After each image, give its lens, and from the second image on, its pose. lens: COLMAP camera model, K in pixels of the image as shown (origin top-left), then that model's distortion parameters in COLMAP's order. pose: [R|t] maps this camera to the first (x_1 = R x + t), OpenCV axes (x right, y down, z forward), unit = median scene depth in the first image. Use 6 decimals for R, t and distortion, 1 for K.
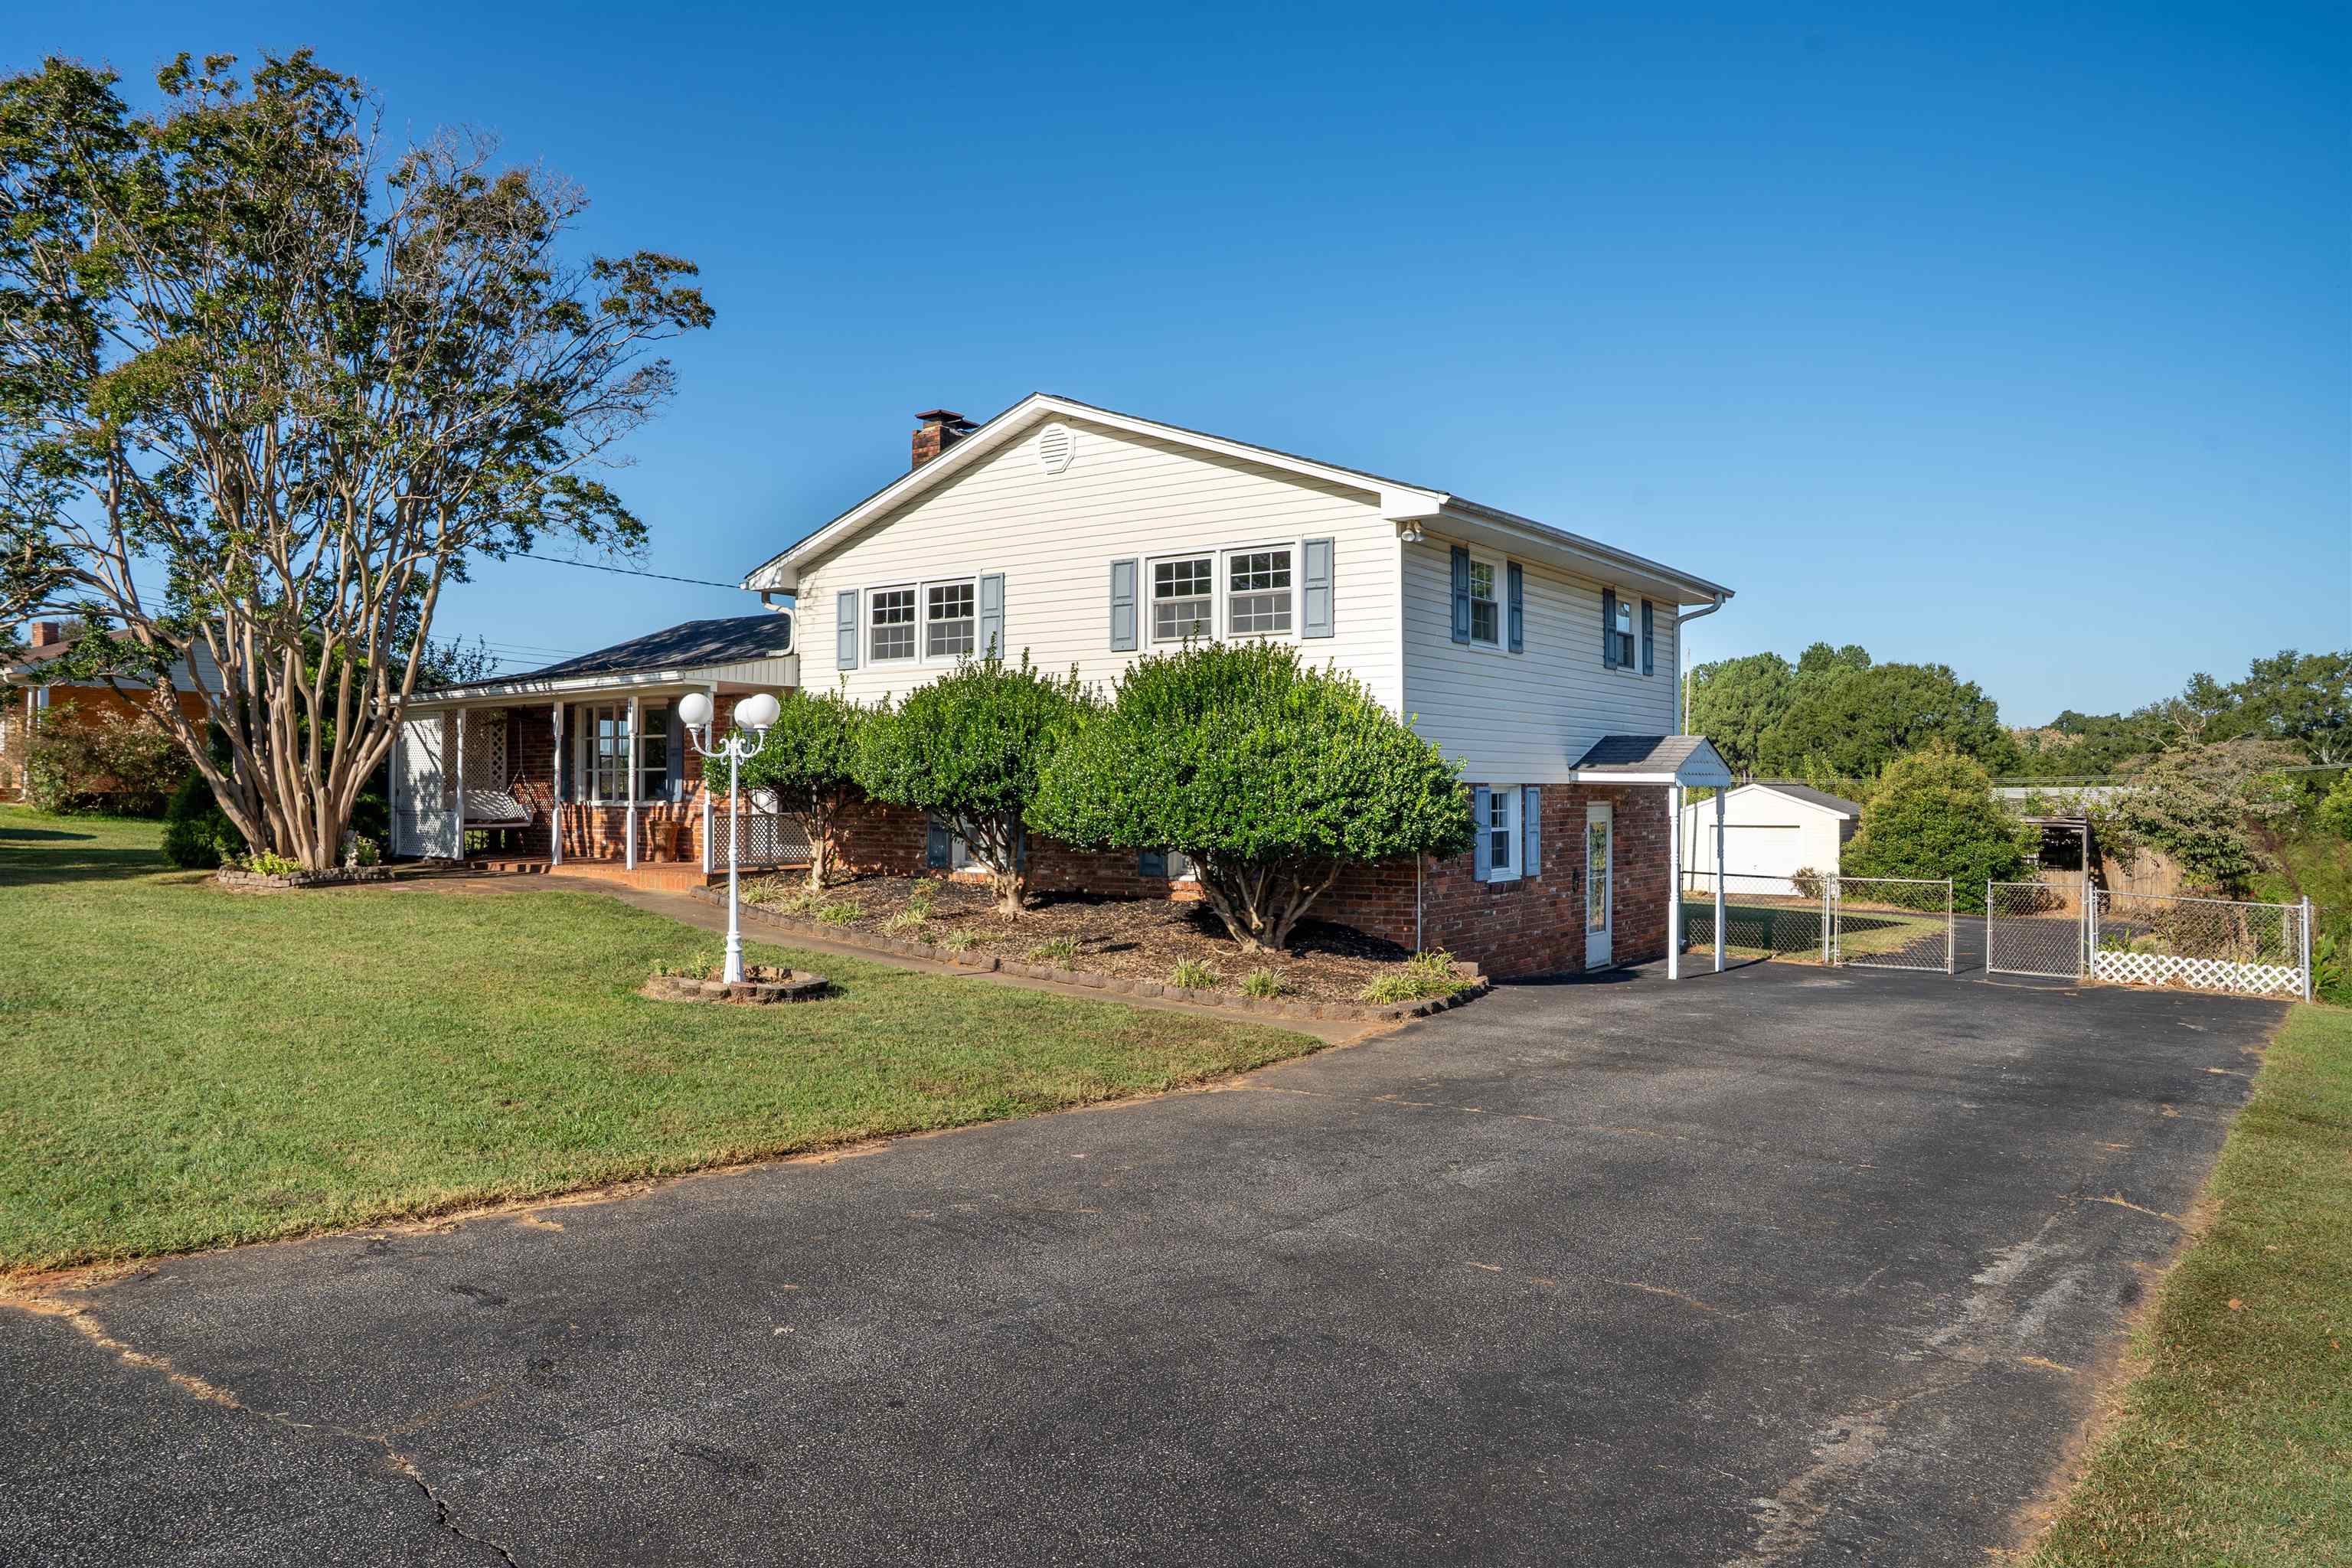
lens RADIAL K [[1658.1, 0, 1176.0], [0, 1658.1, 784.0], [0, 0, 1]] dist [-0.136851, 0.113419]
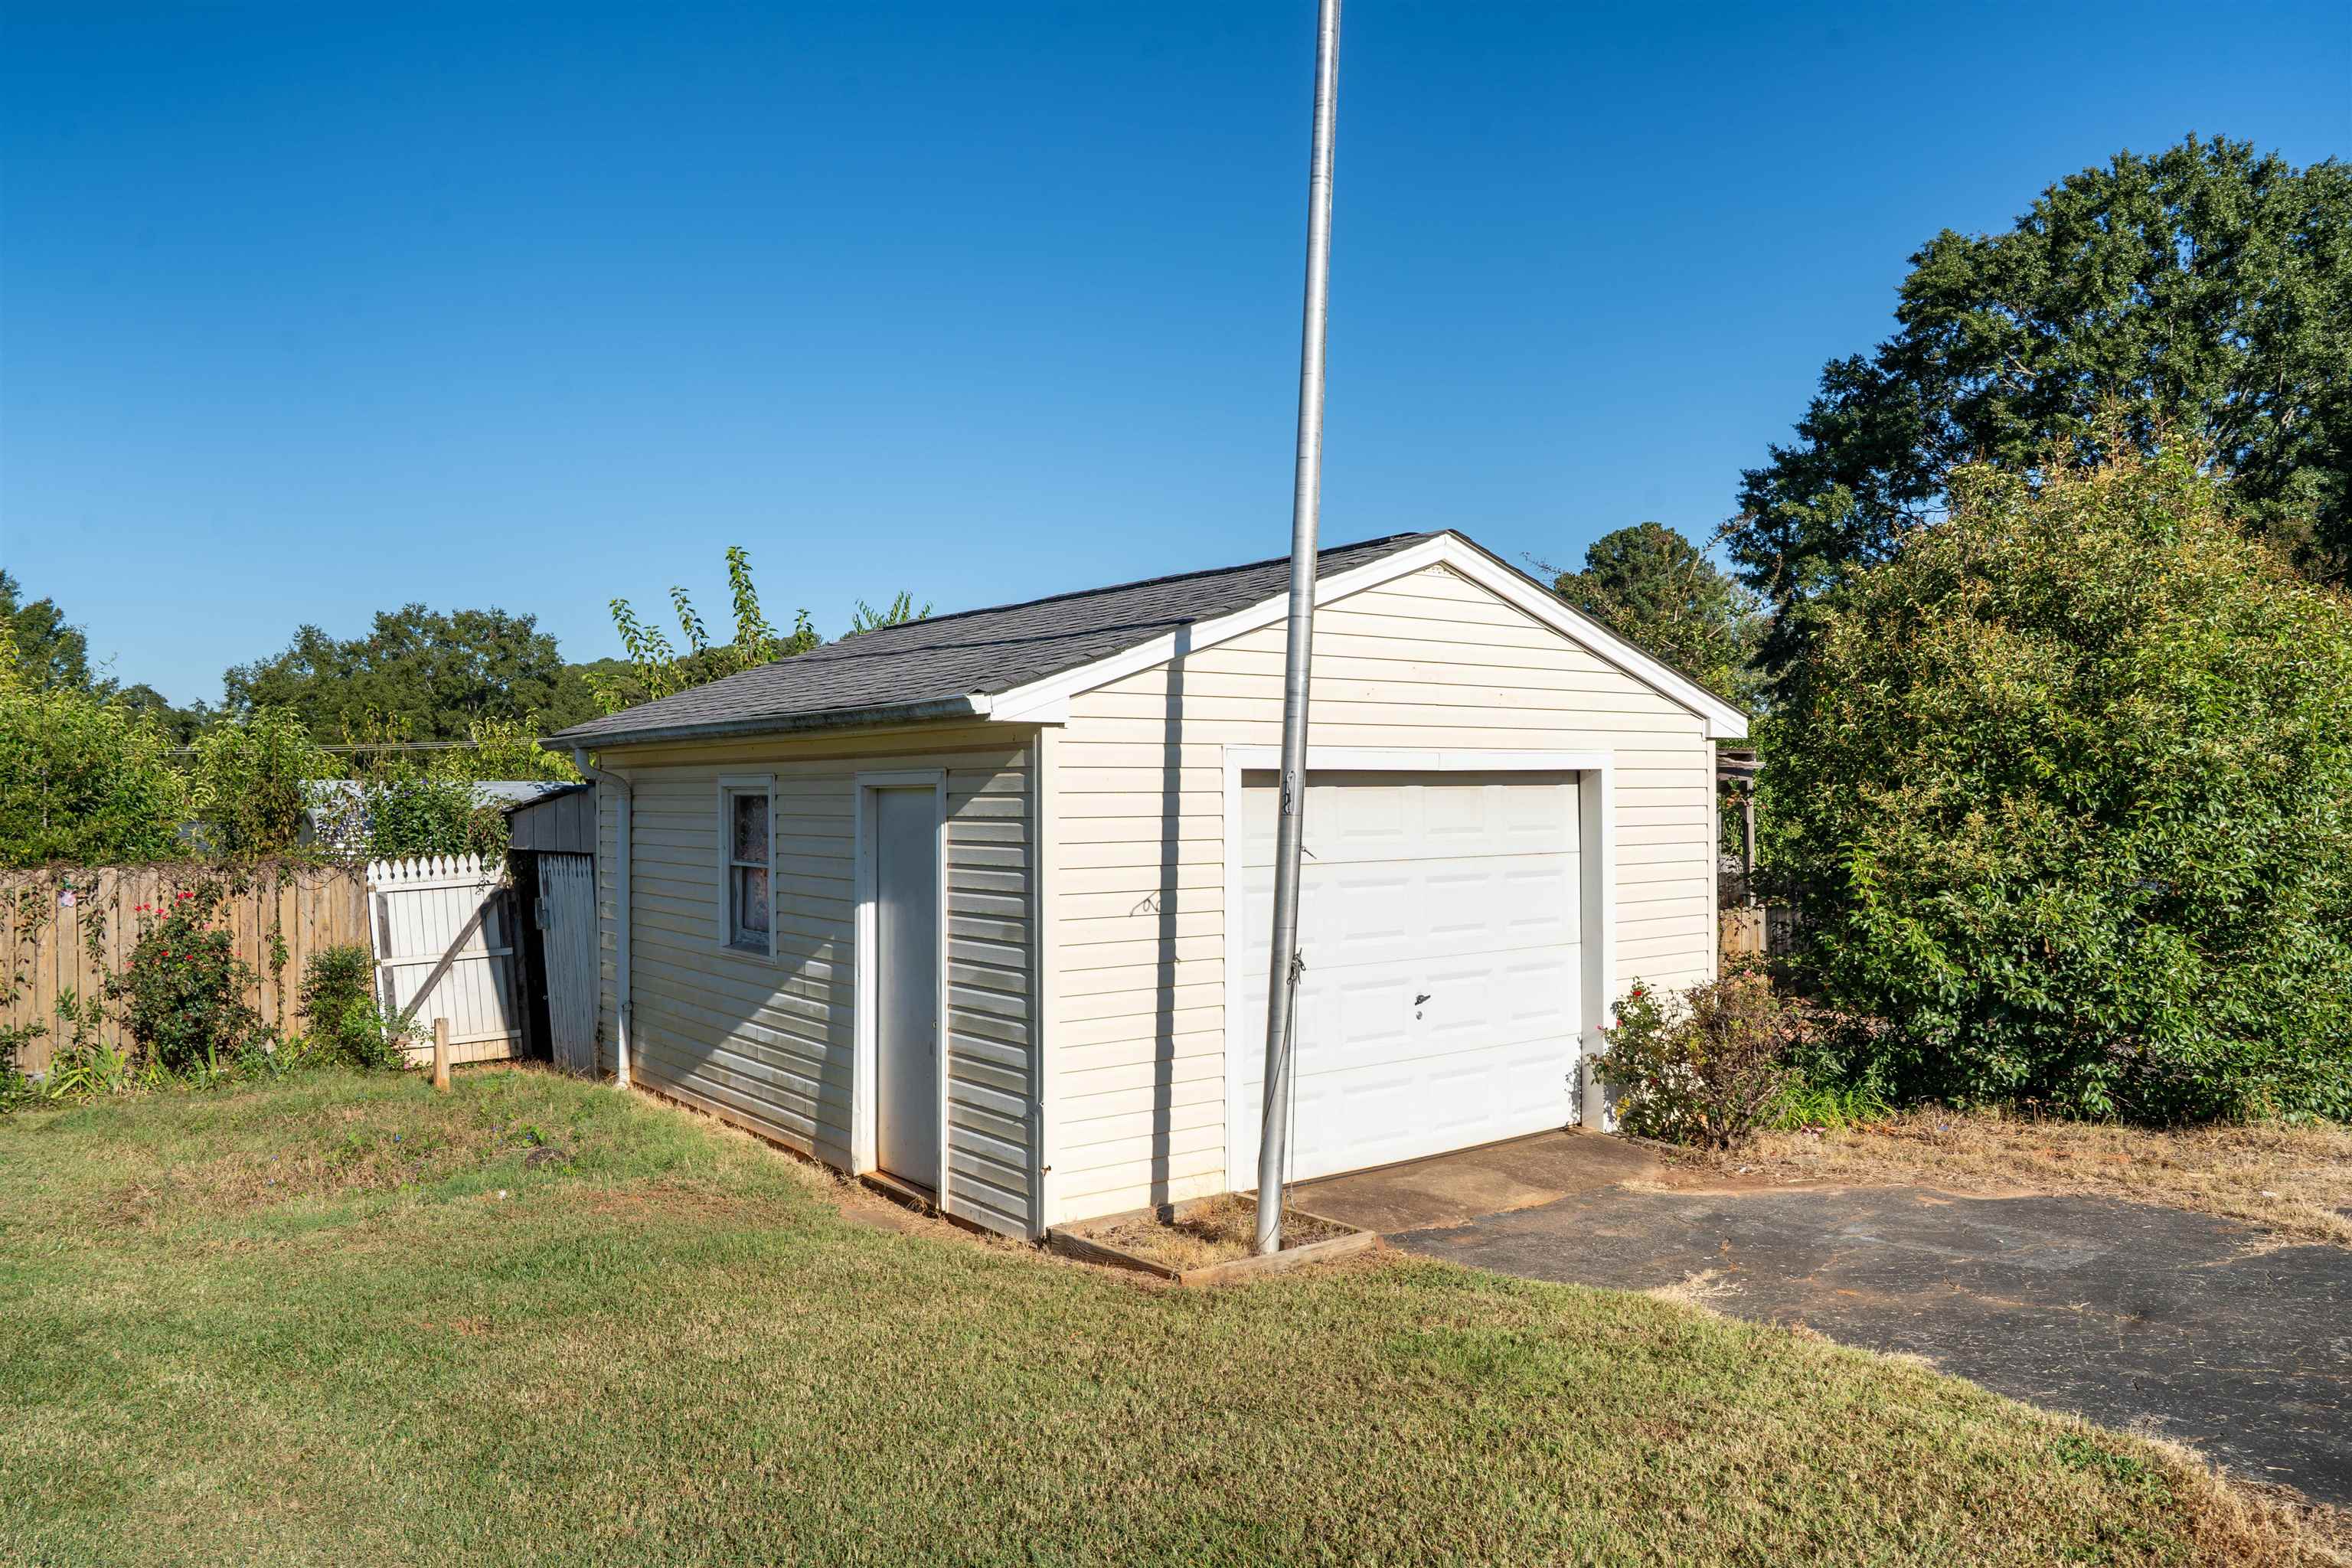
lens RADIAL K [[1653.6, 0, 1176.0], [0, 1653.6, 784.0], [0, 0, 1]] dist [-0.140691, 0.107188]
pose [[0.351383, 0.001424, 0.936231, 0.168162], [0.000691, 0.999998, -0.001780, 0.025695], [-0.936231, 0.001273, 0.351382, 0.913704]]
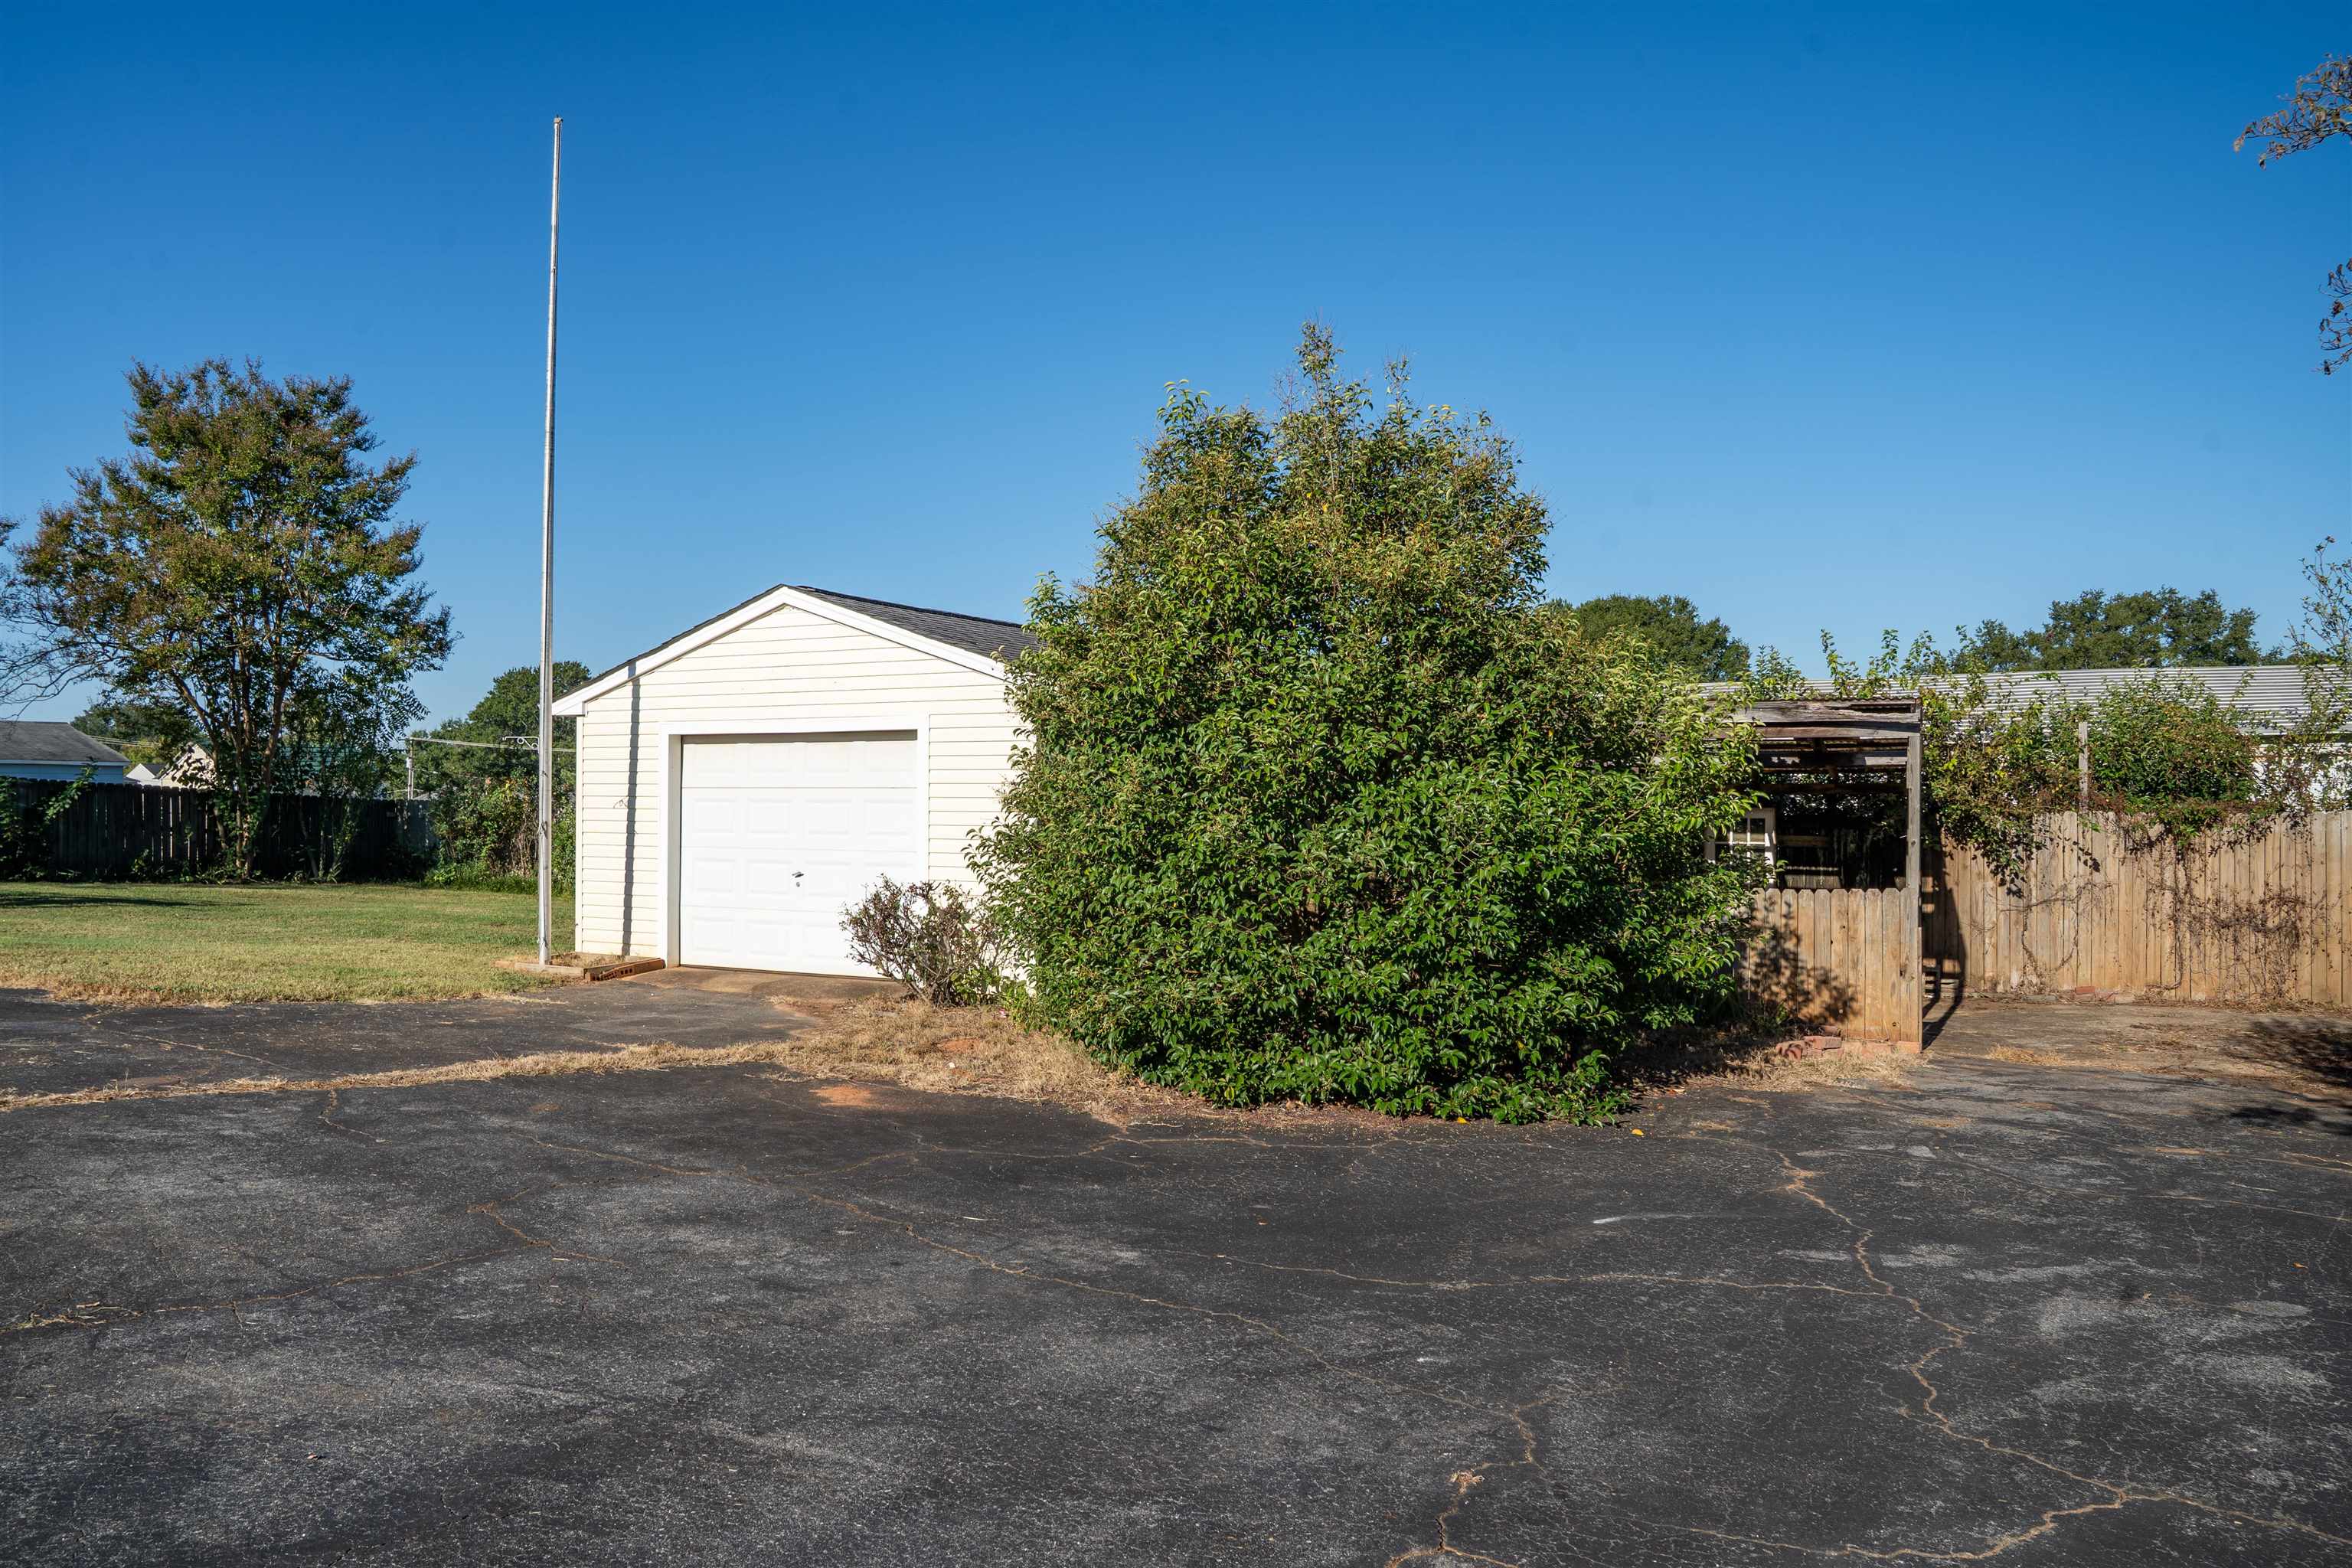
lens RADIAL K [[1653.6, 0, 1176.0], [0, 1653.6, 784.0], [0, 0, 1]] dist [-0.140691, 0.107188]
pose [[0.992630, -0.000238, 0.121184, 0.366726], [-0.000047, 0.999997, 0.002348, 0.031902], [-0.121184, -0.002336, 0.992627, 0.669102]]
